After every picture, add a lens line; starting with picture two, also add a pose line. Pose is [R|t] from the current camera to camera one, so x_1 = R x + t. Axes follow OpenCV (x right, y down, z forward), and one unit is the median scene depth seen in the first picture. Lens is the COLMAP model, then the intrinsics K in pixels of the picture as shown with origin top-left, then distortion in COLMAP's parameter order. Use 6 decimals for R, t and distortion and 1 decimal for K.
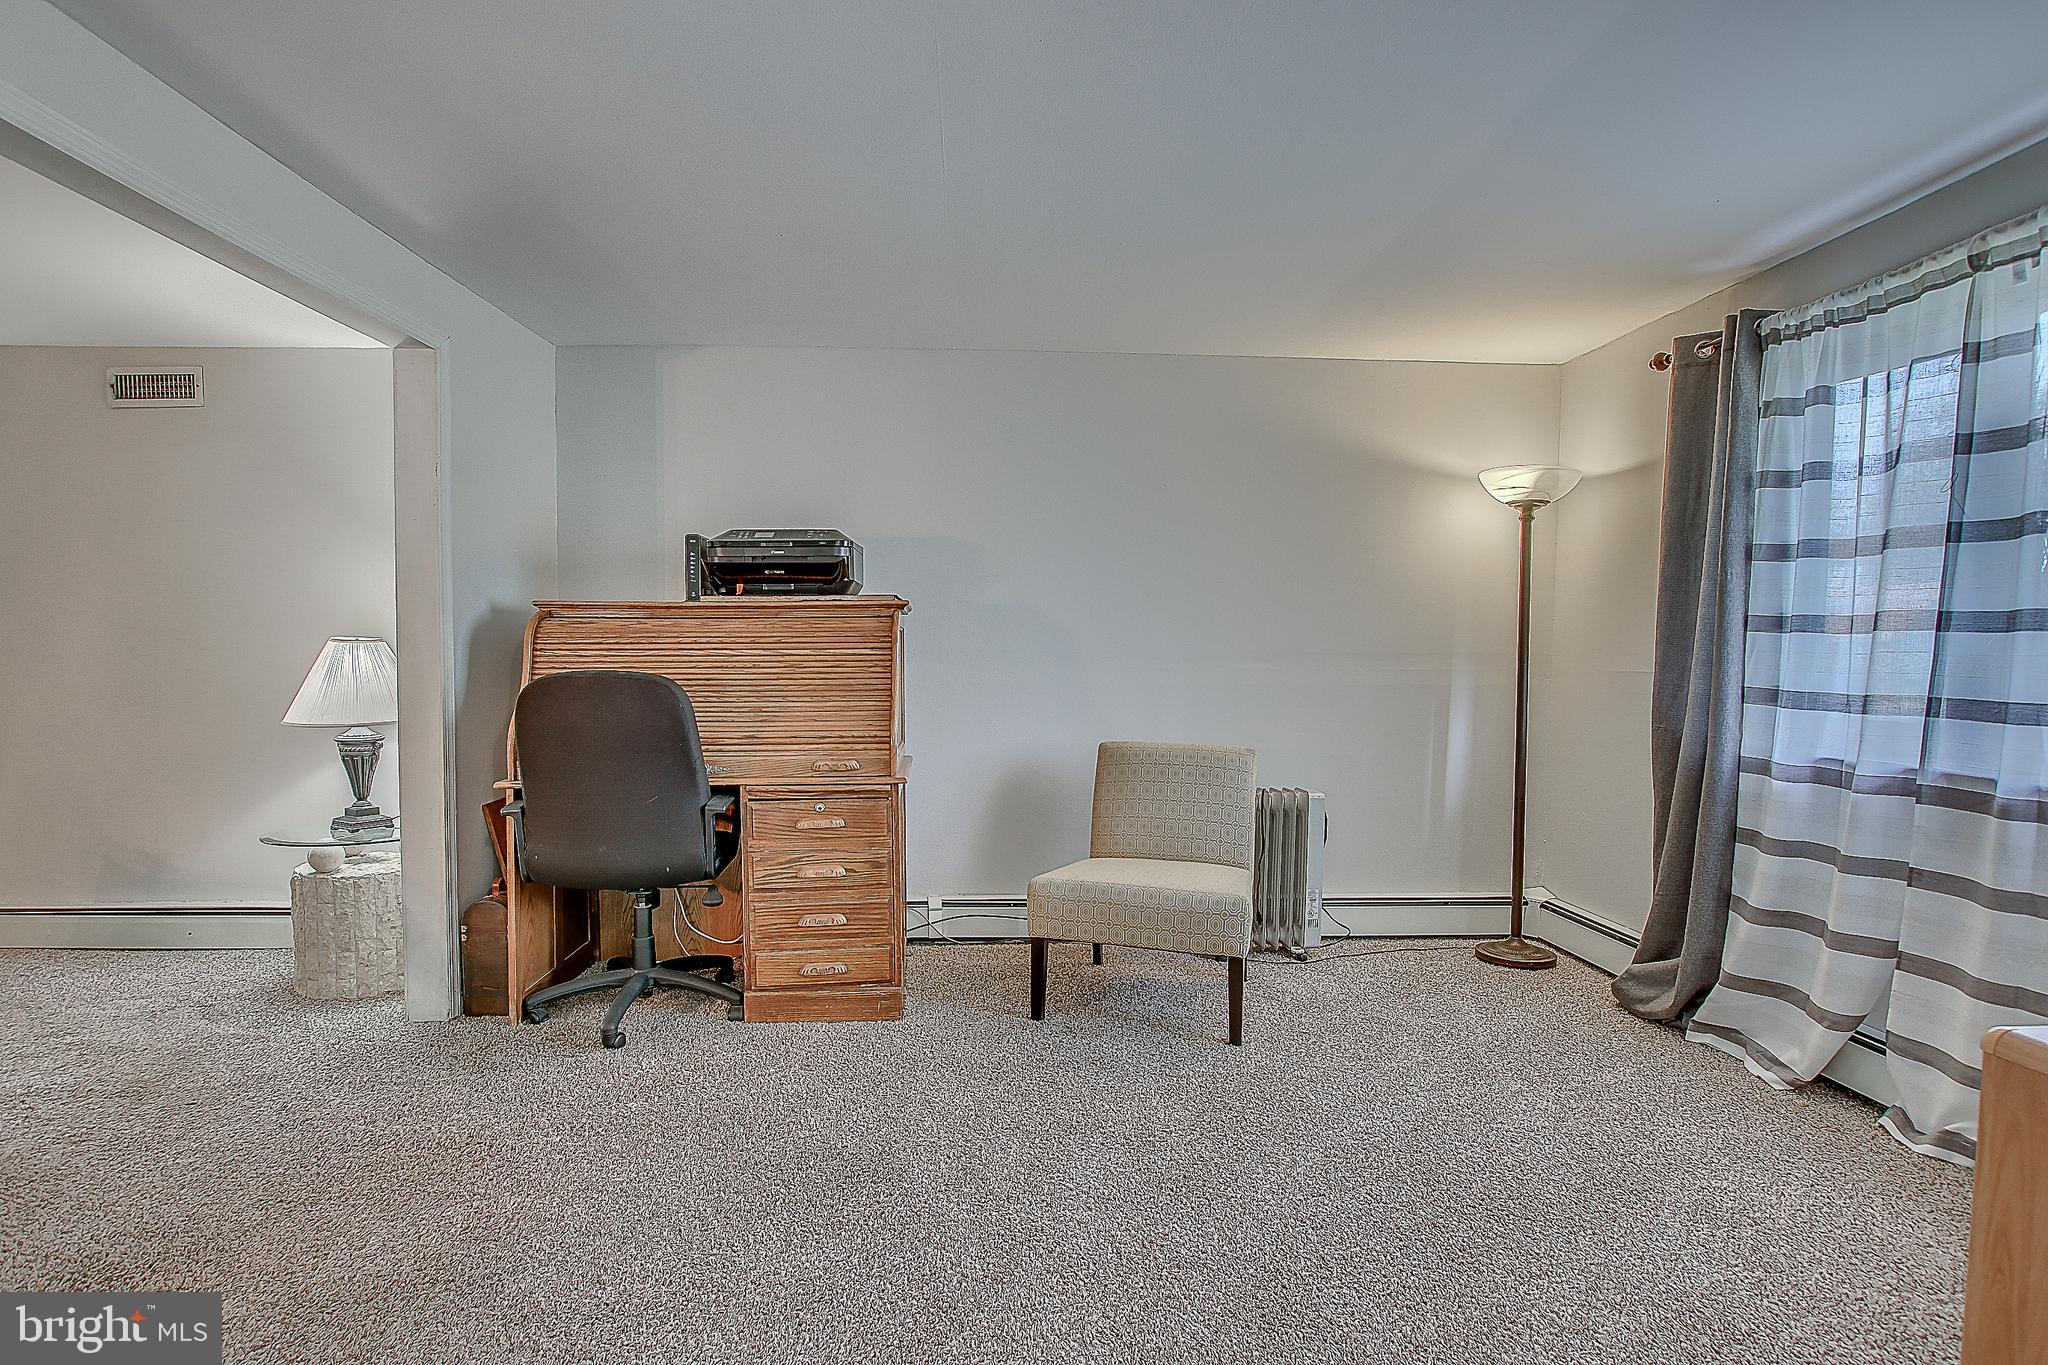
lens RADIAL K [[1008.8, 0, 1016.8], [0, 1008.8, 705.2], [0, 0, 1]] dist [-0.003540, -0.000413]
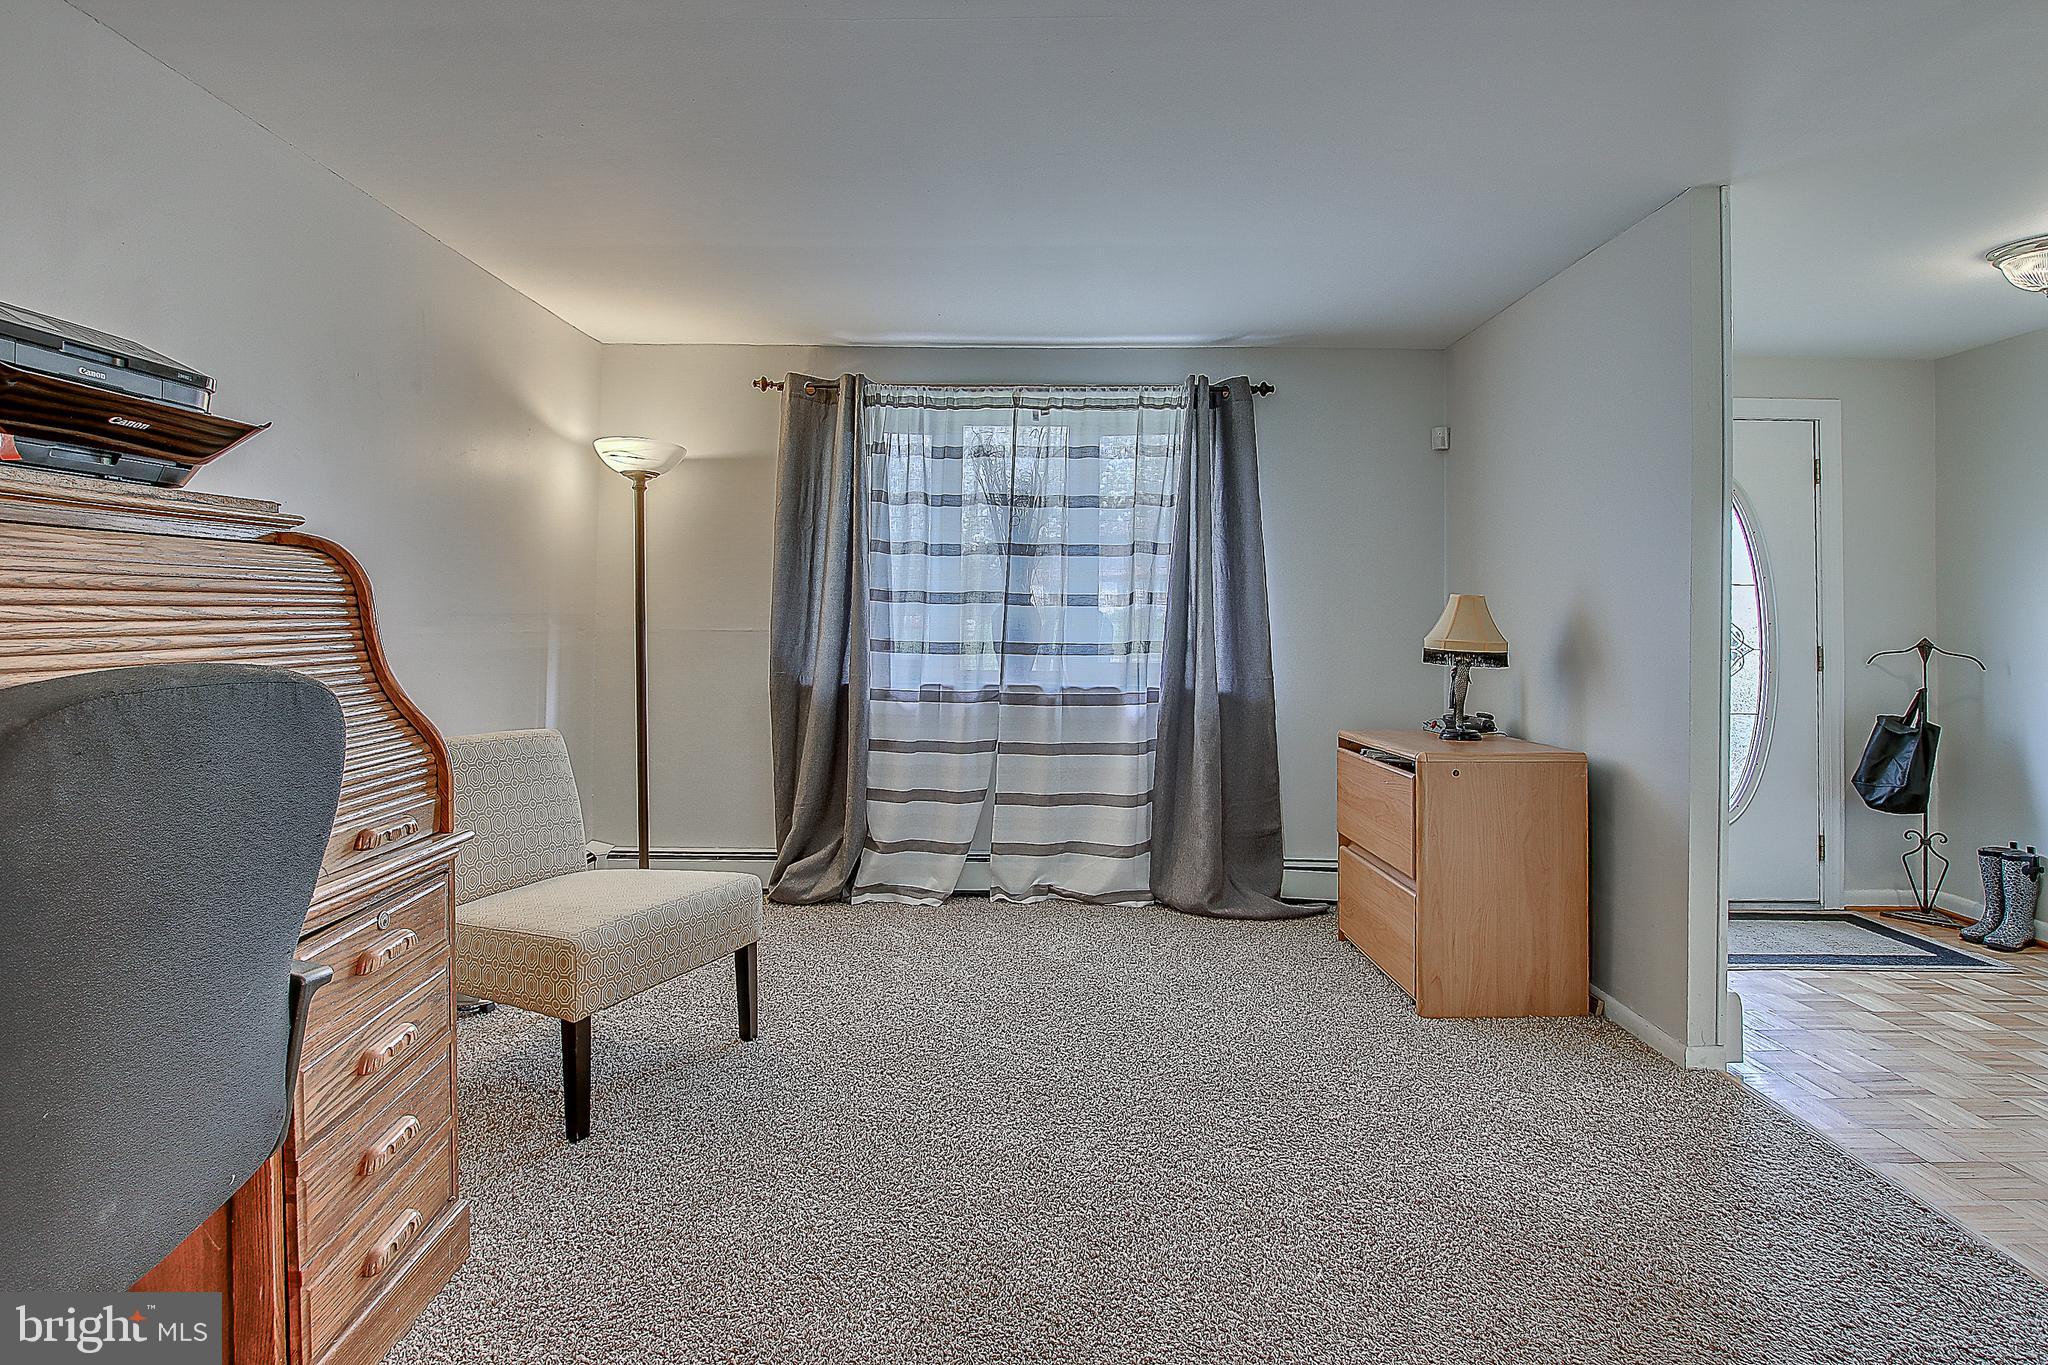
lens RADIAL K [[1045.9, 0, 1023.4], [0, 1045.9, 613.8], [0, 0, 1]] dist [-0.004602, -0.000877]
pose [[0.086395, 0.002609, 0.996258, -0.738156], [0.043268, 0.999043, -0.006368, -0.036830], [-0.995321, 0.043657, 0.086200, 0.671604]]
